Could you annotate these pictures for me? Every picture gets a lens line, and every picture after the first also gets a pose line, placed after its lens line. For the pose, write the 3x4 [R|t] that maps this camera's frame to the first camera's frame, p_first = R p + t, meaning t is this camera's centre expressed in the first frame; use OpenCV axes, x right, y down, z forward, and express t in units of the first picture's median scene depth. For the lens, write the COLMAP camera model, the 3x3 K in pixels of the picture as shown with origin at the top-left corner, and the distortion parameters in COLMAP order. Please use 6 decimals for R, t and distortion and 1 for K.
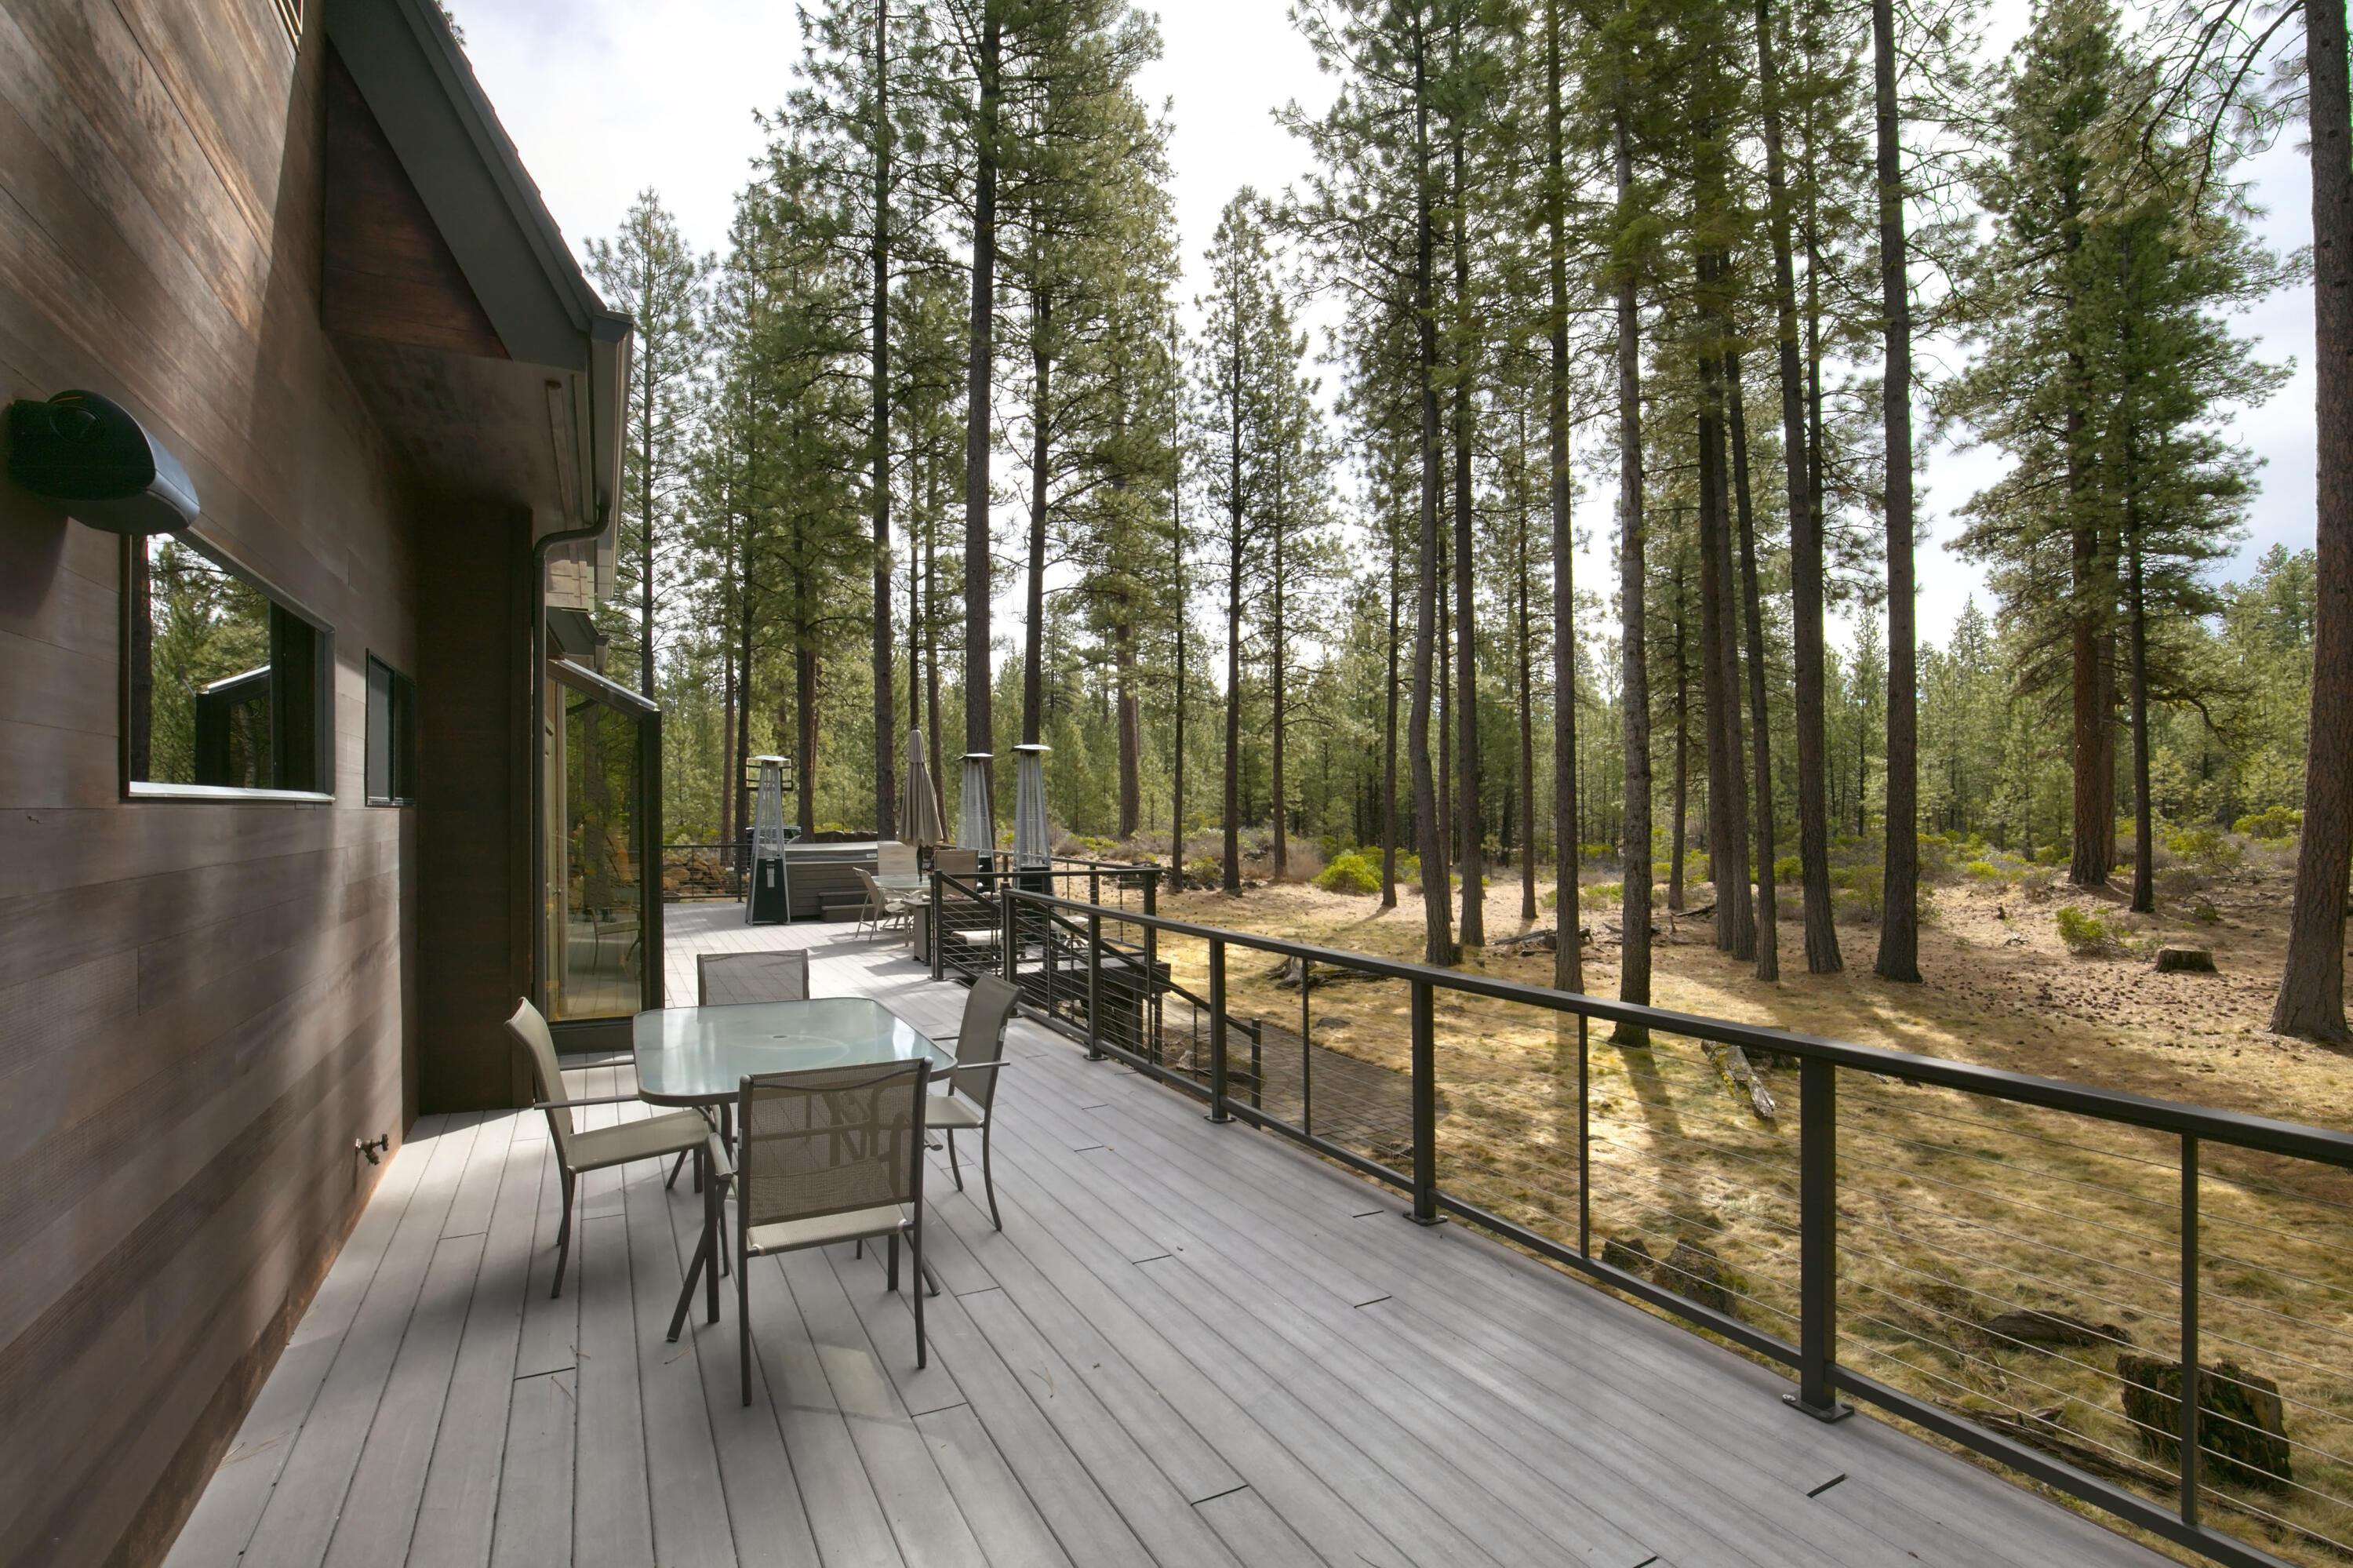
lens RADIAL K [[1058.4, 0, 1107.3], [0, 1058.4, 812.8], [0, 0, 1]] dist [-0.030506, -0.000132]
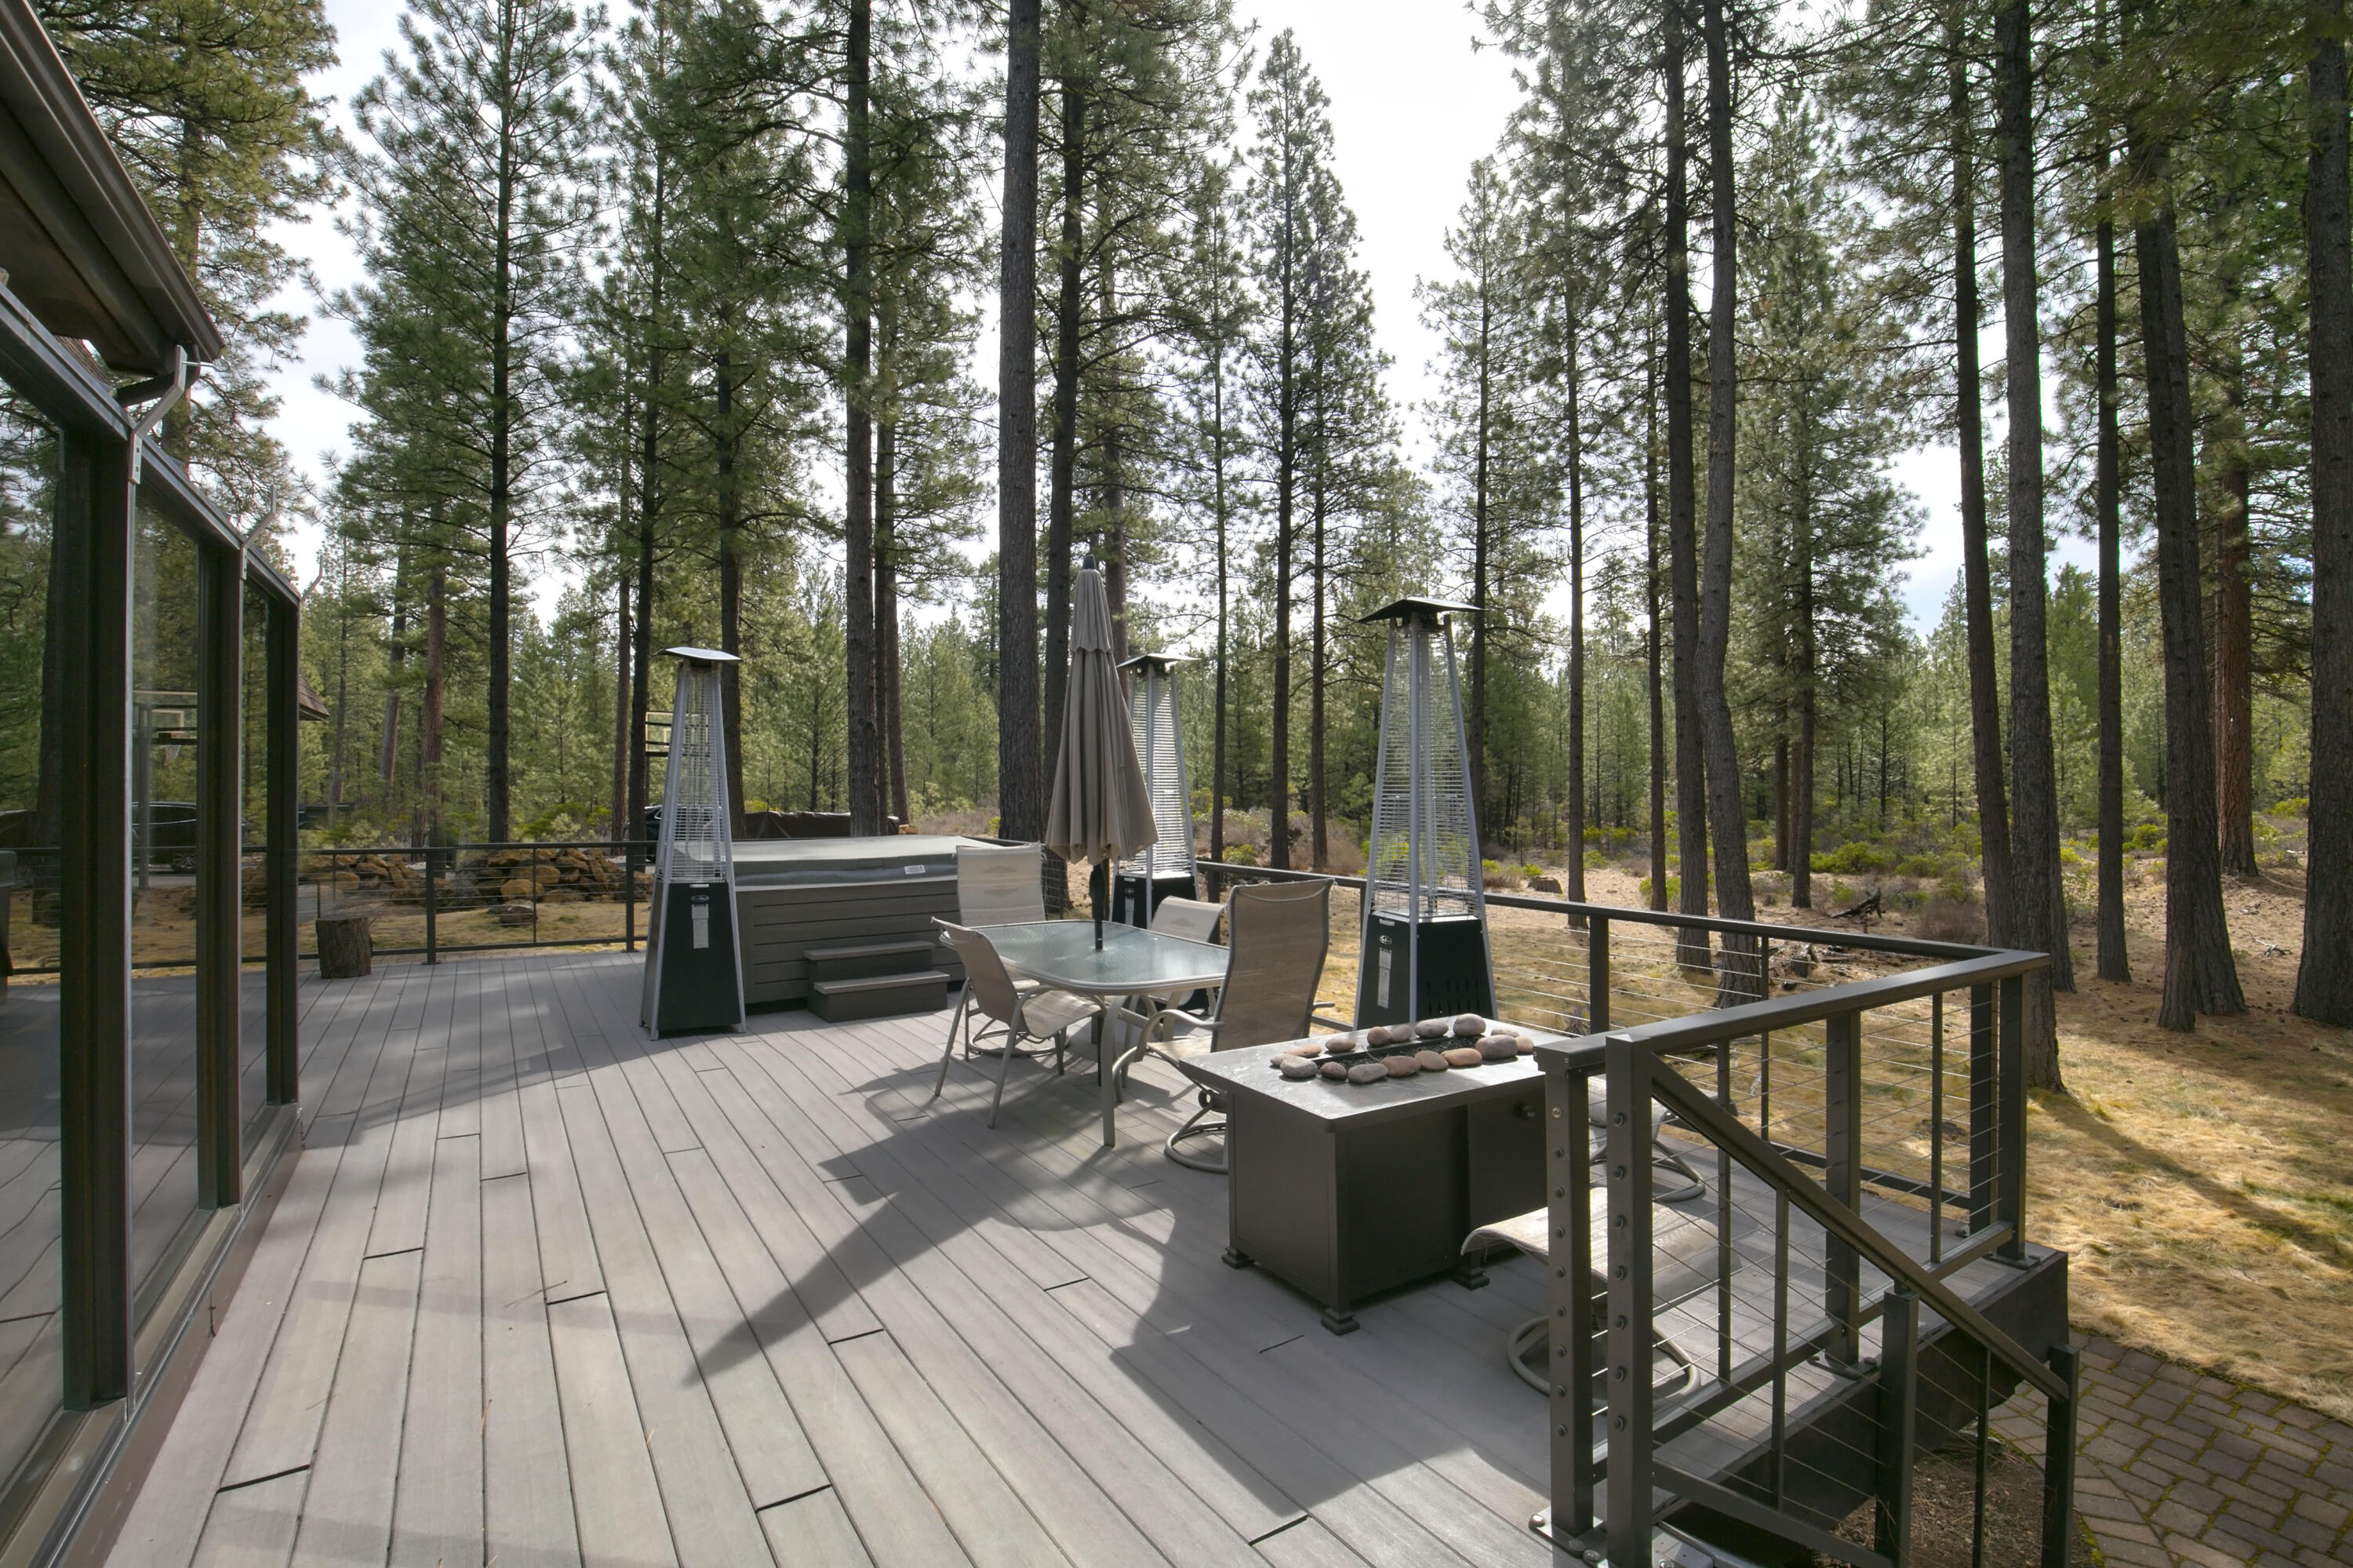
lens RADIAL K [[1104.1, 0, 1176.5], [0, 1104.1, 784.0], [0, 0, 1]] dist [-0.022782, -0.000283]
pose [[0.992694, 0.005509, 0.120535, -0.072283], [-0.004708, 0.999965, -0.006924, 0.002113], [-0.120569, 0.006306, 0.992685, 0.212457]]
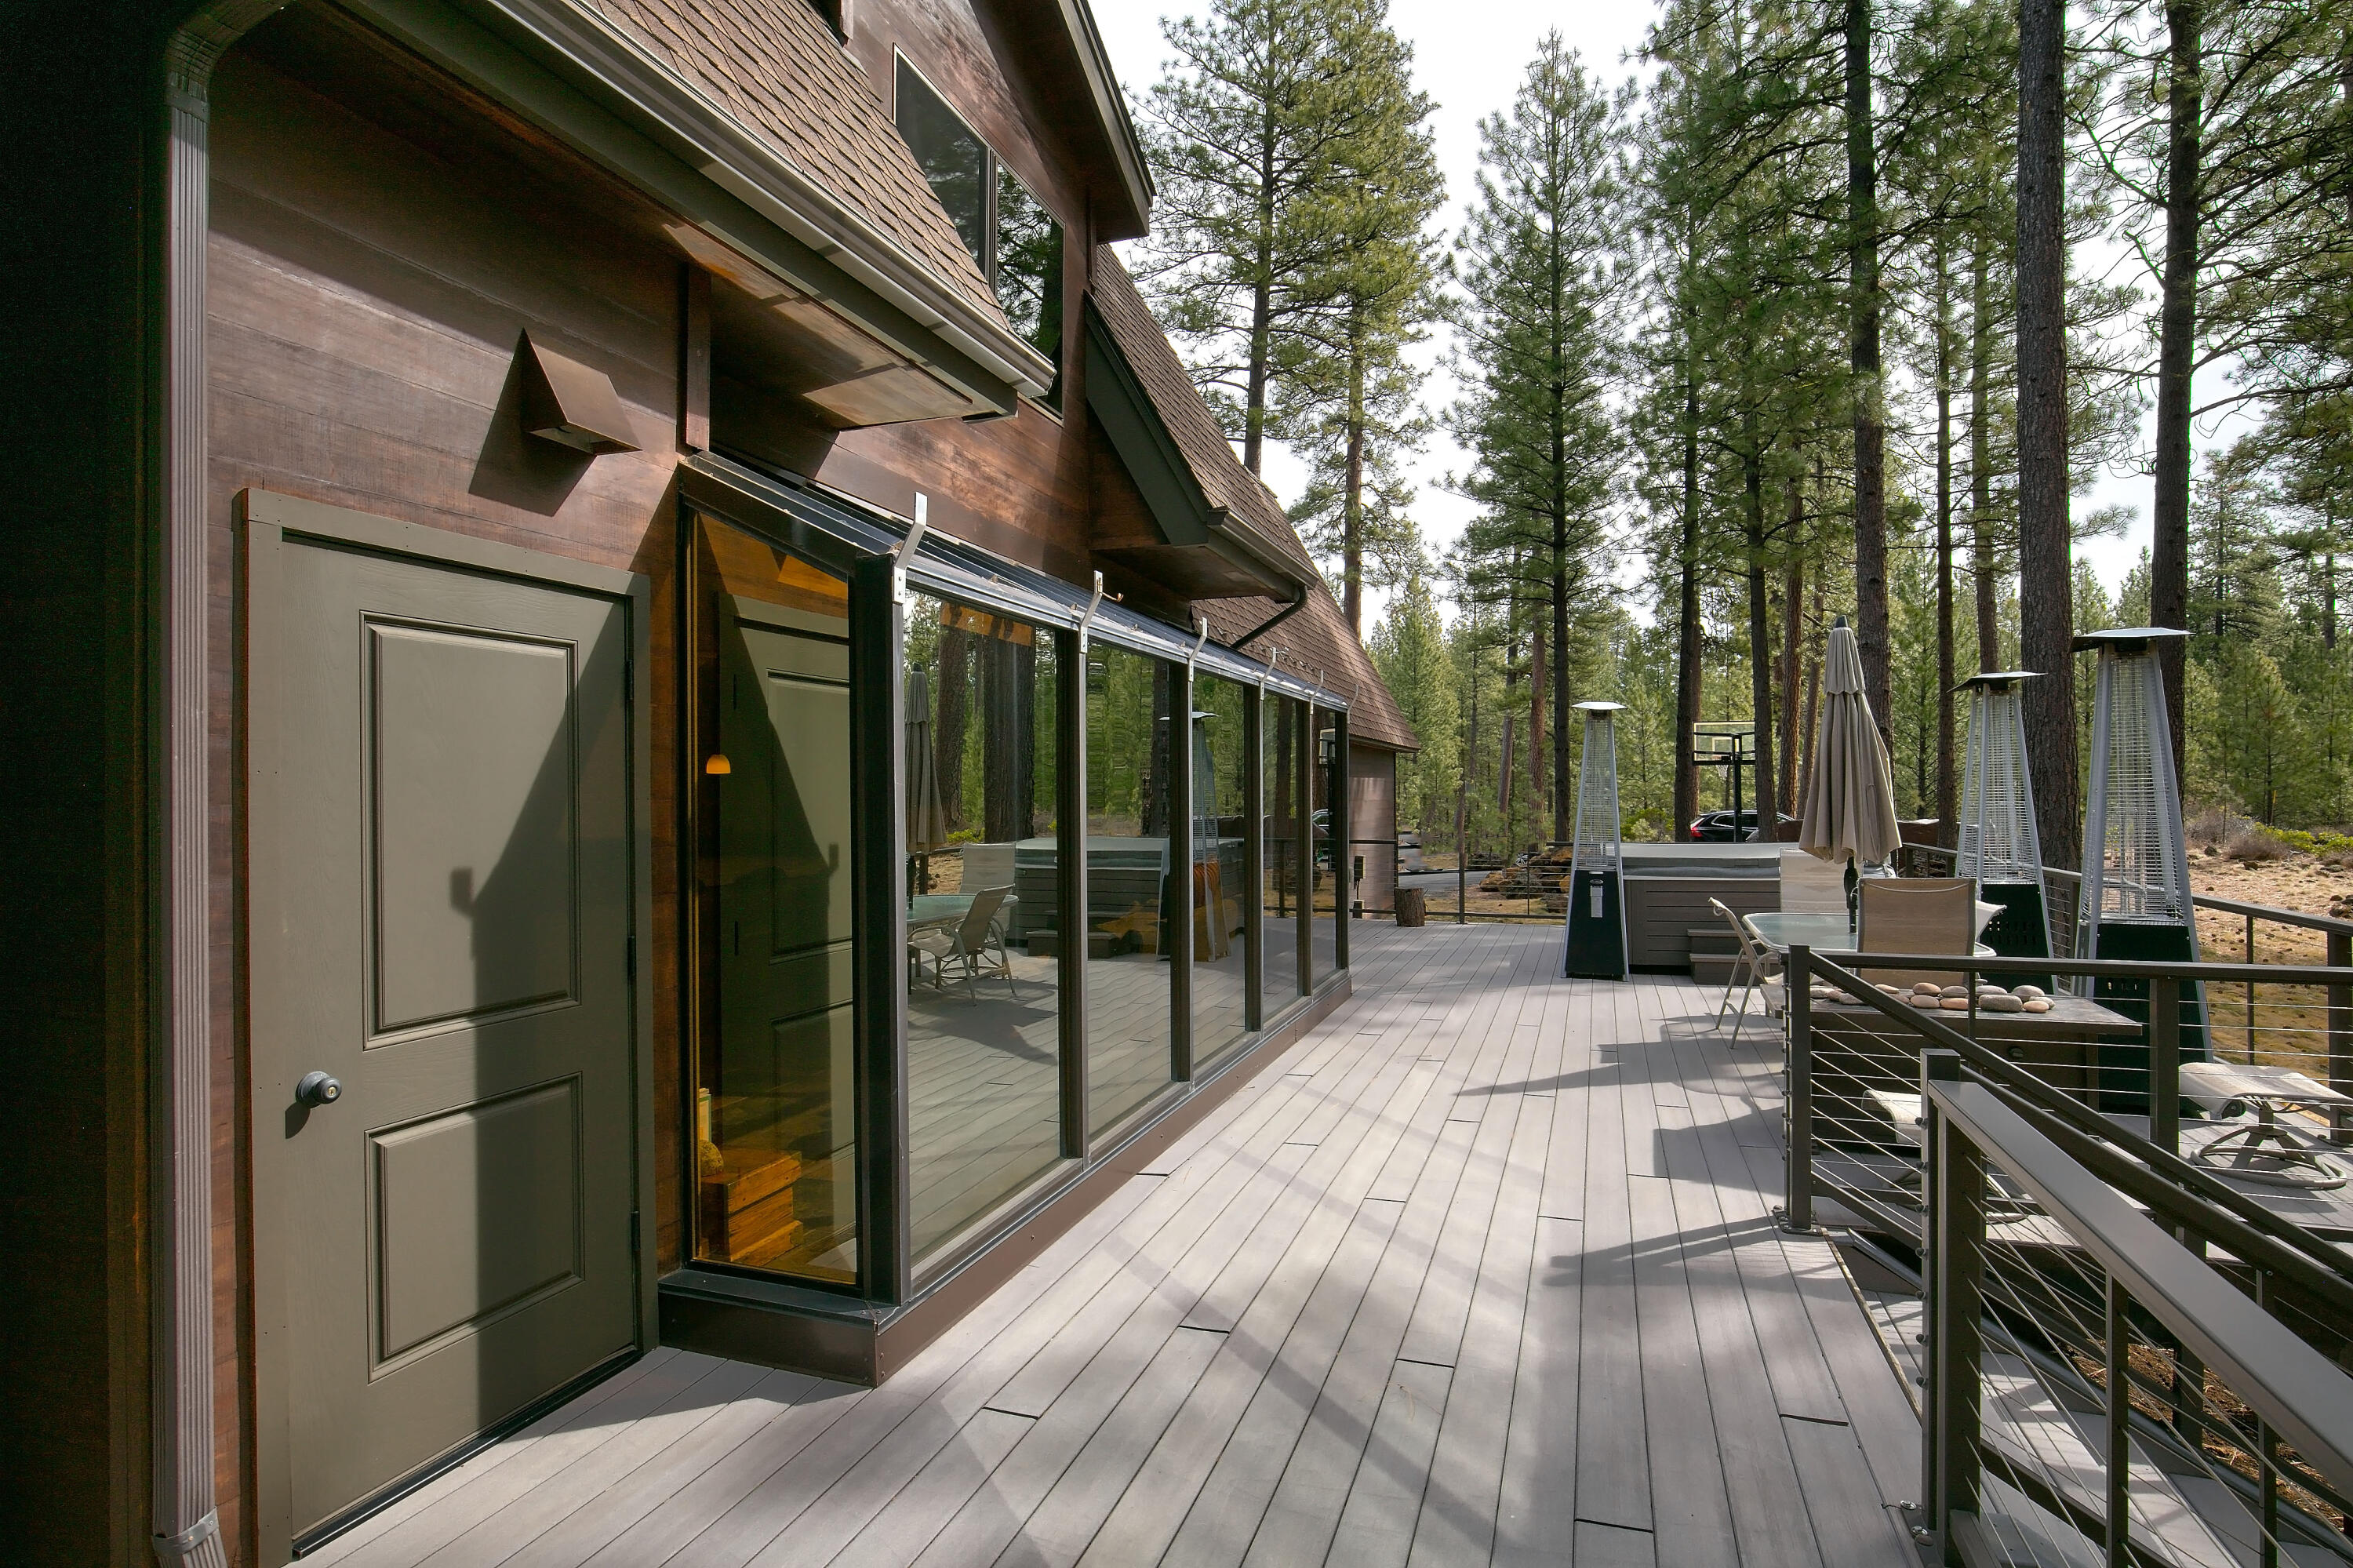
lens RADIAL K [[1164.2, 0, 1176.5], [0, 1164.2, 784.0], [0, 0, 1]] dist [-0.014987, -0.000004]
pose [[0.704350, -0.007747, -0.709810, -0.006470], [0.001873, 0.999957, -0.009056, -0.000053], [0.709850, 0.005049, 0.704334, 0.145533]]
